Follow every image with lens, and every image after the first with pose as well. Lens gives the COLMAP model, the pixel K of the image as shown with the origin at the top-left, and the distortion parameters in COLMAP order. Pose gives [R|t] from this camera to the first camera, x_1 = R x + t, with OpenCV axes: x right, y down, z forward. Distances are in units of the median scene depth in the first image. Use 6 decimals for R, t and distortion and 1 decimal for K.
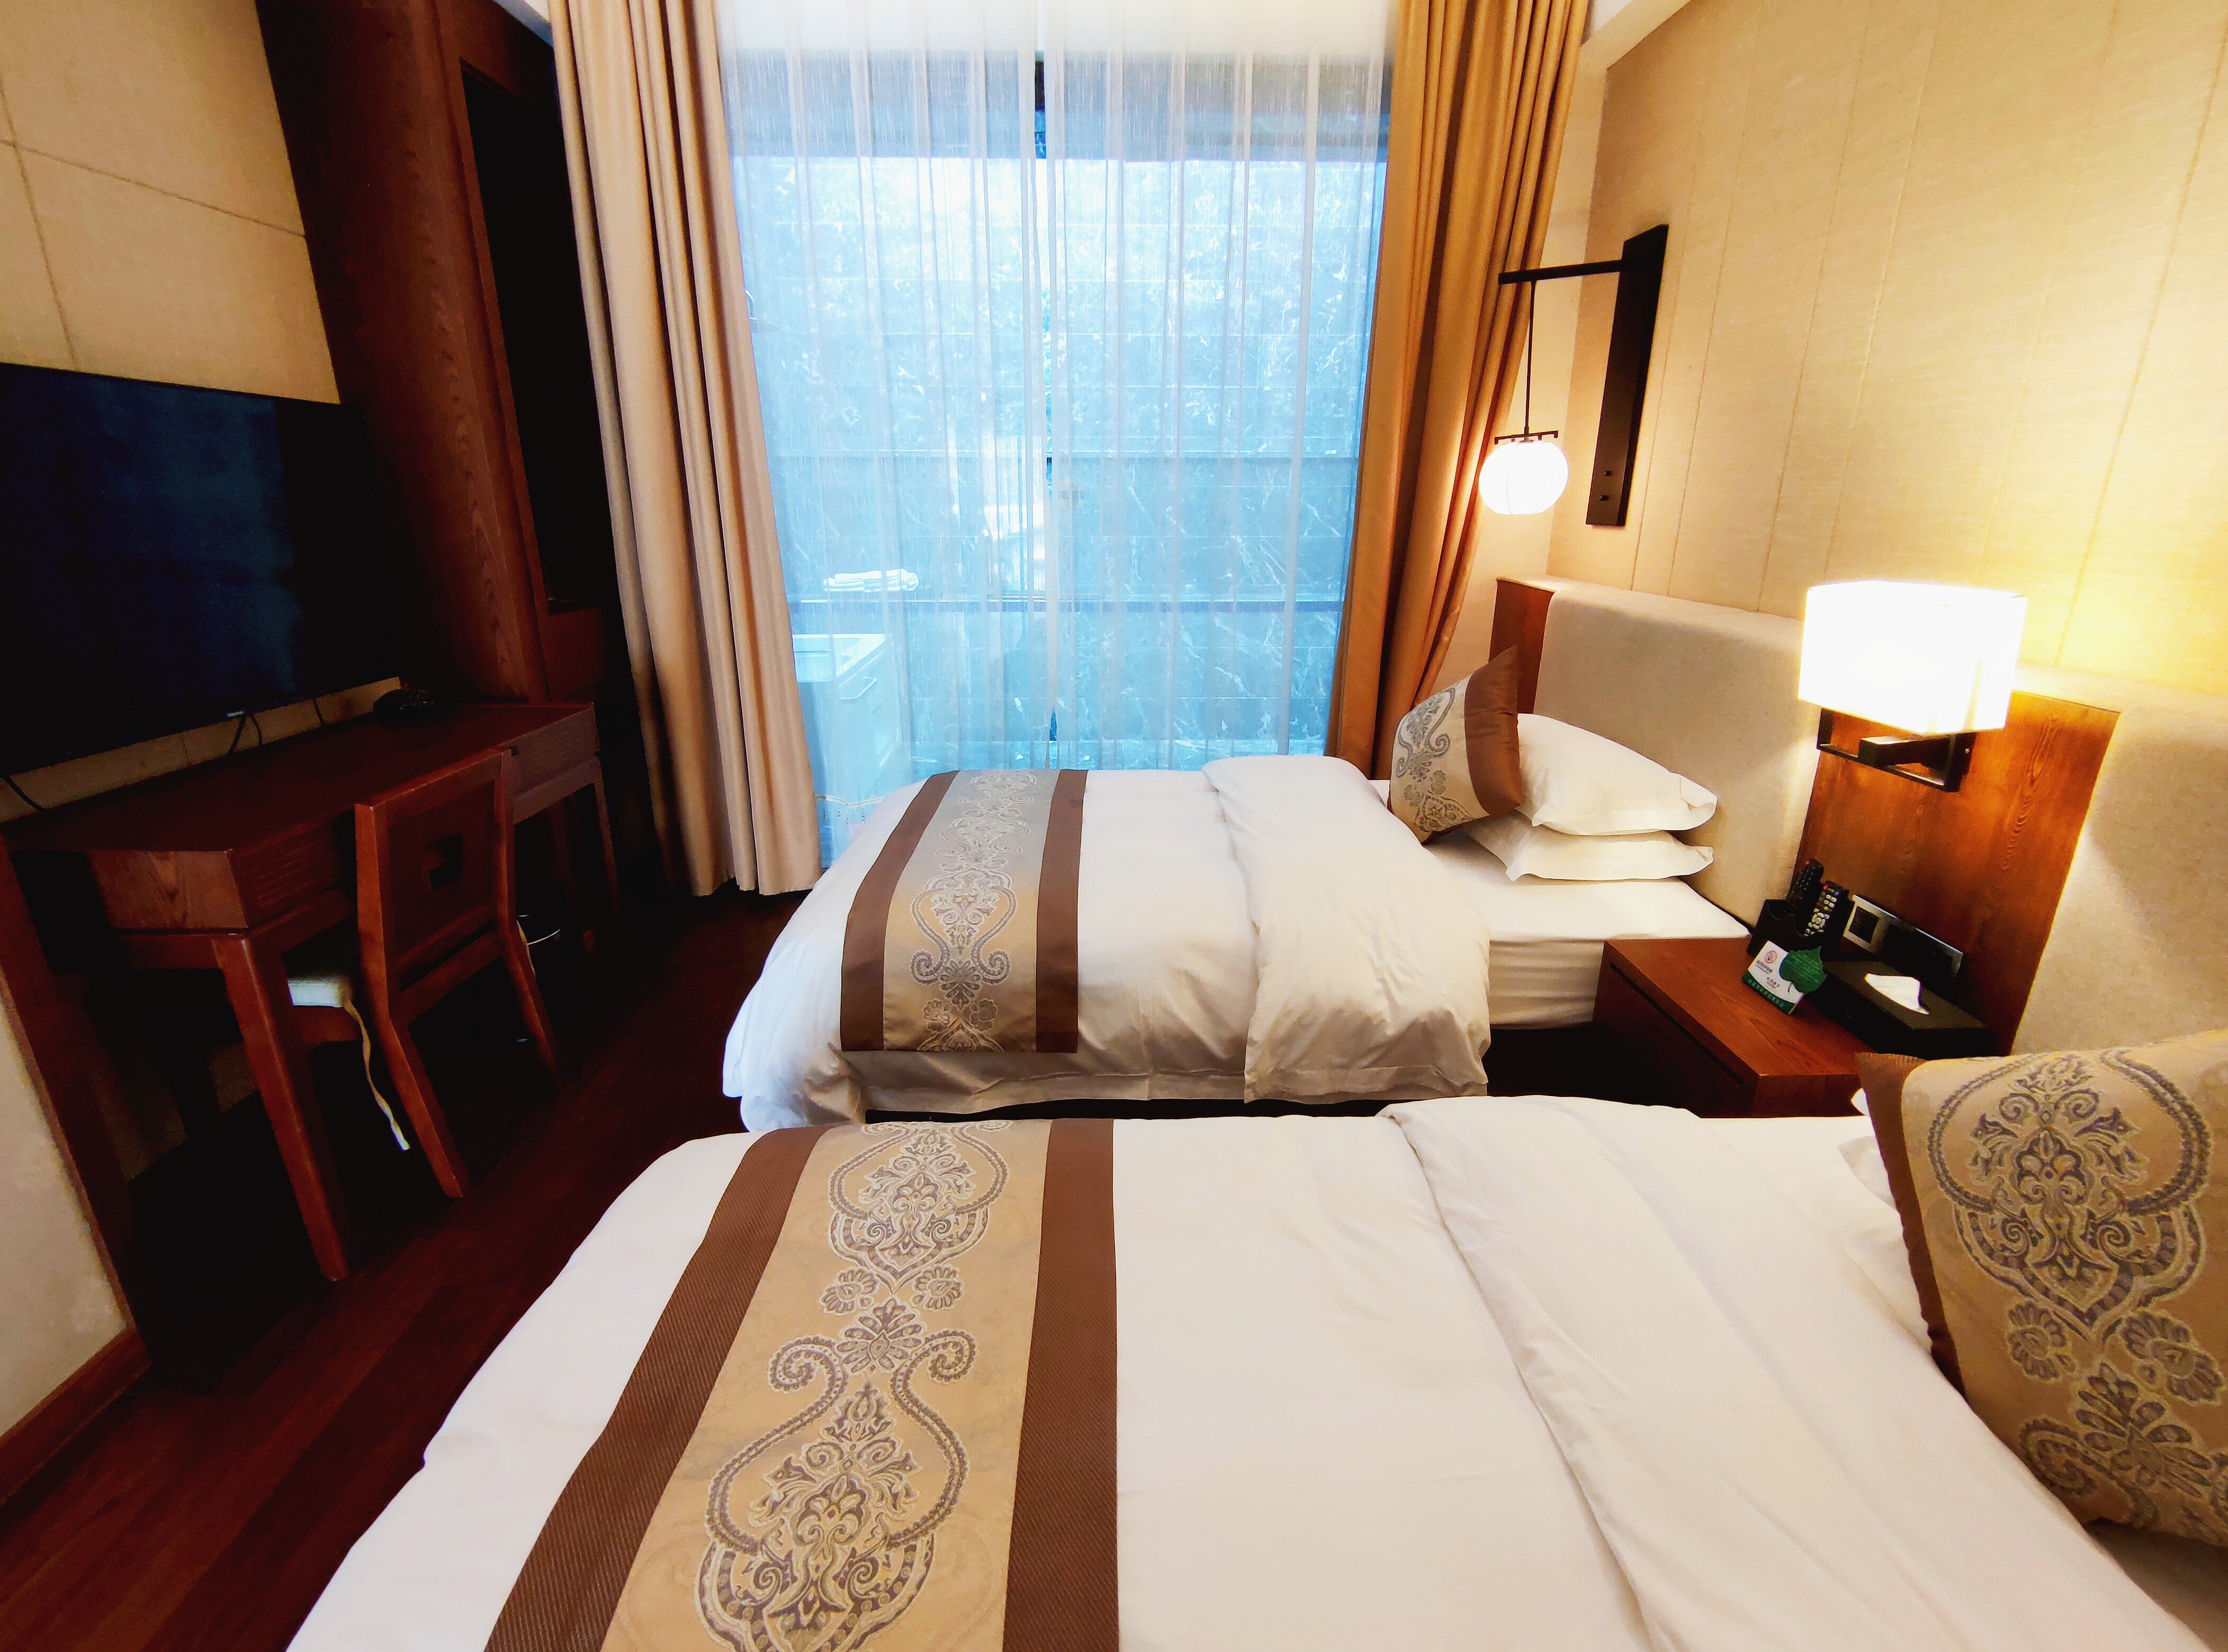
lens RADIAL K [[1006.7, 0, 1114.8], [0, 1006.7, 822.0], [0, 0, 1]] dist [0.004881, 0.000237]
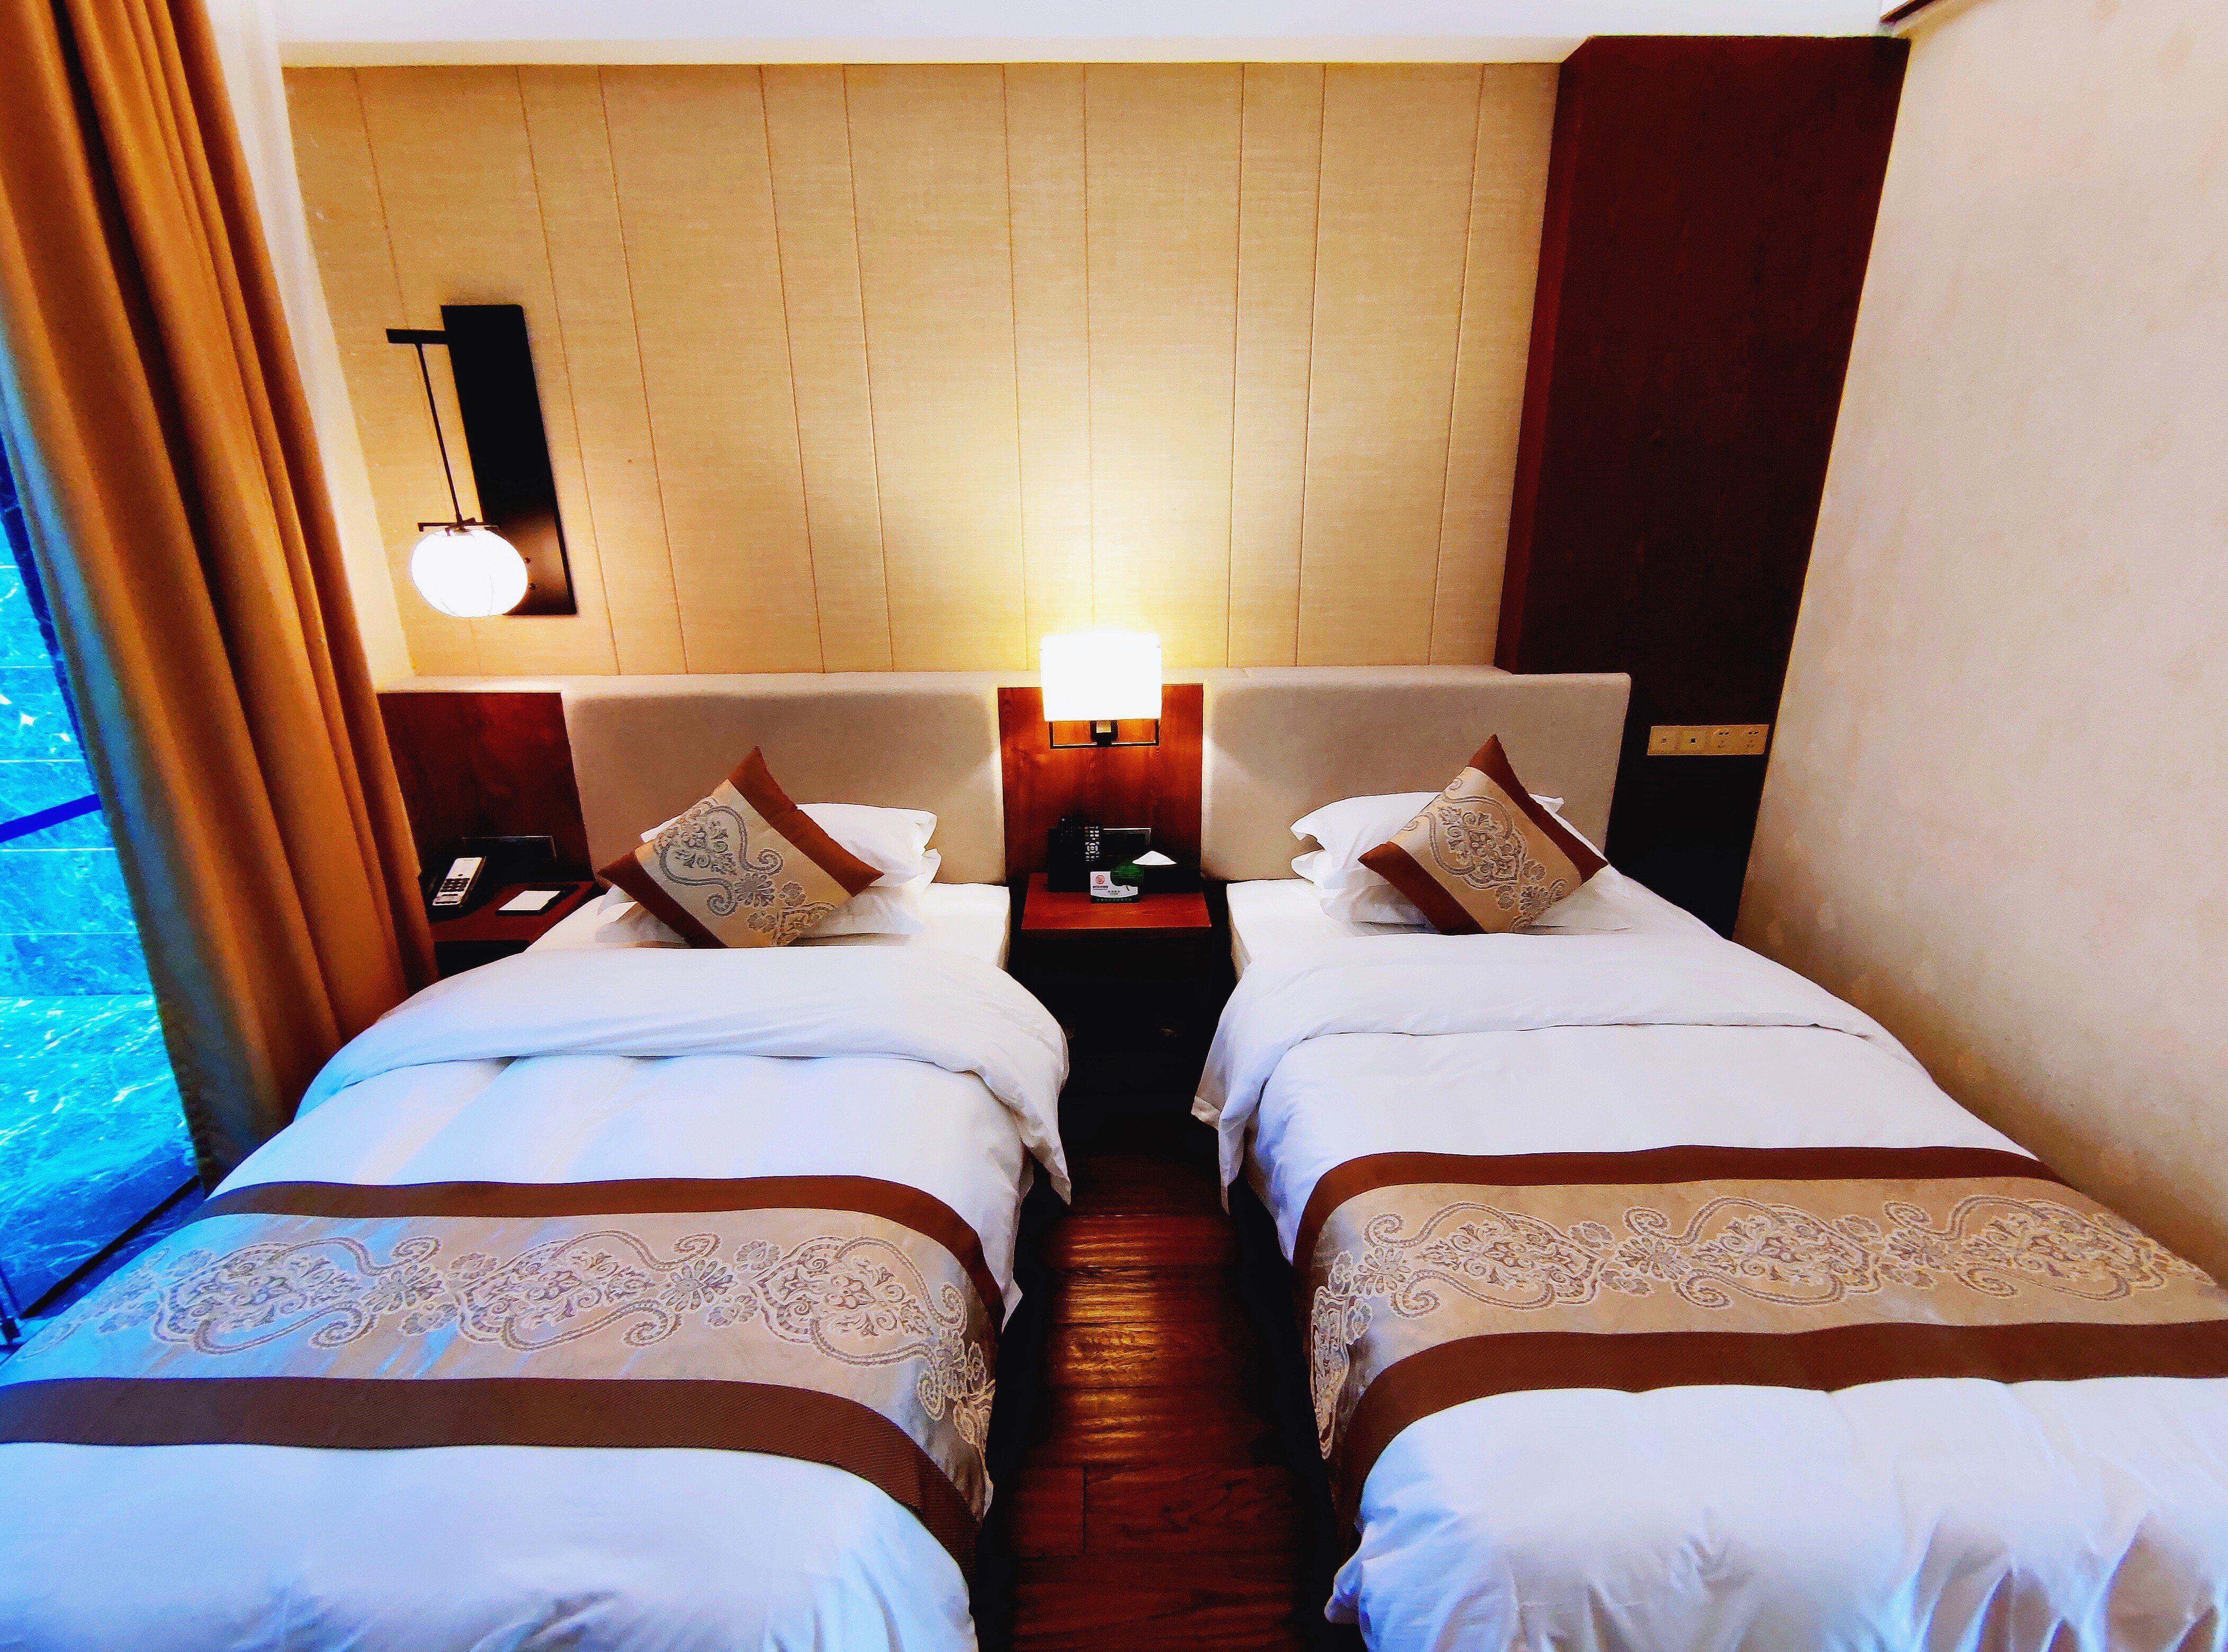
lens RADIAL K [[1016.1, 0, 1115.2], [0, 1016.1, 826.9], [0, 0, 1]] dist [-0.004208, -0.000326]
pose [[0.005735, -0.323444, 0.946230, -0.811303], [0.319454, 0.897255, 0.304767, -0.413717], [-0.947584, 0.300529, 0.108471, 0.805029]]
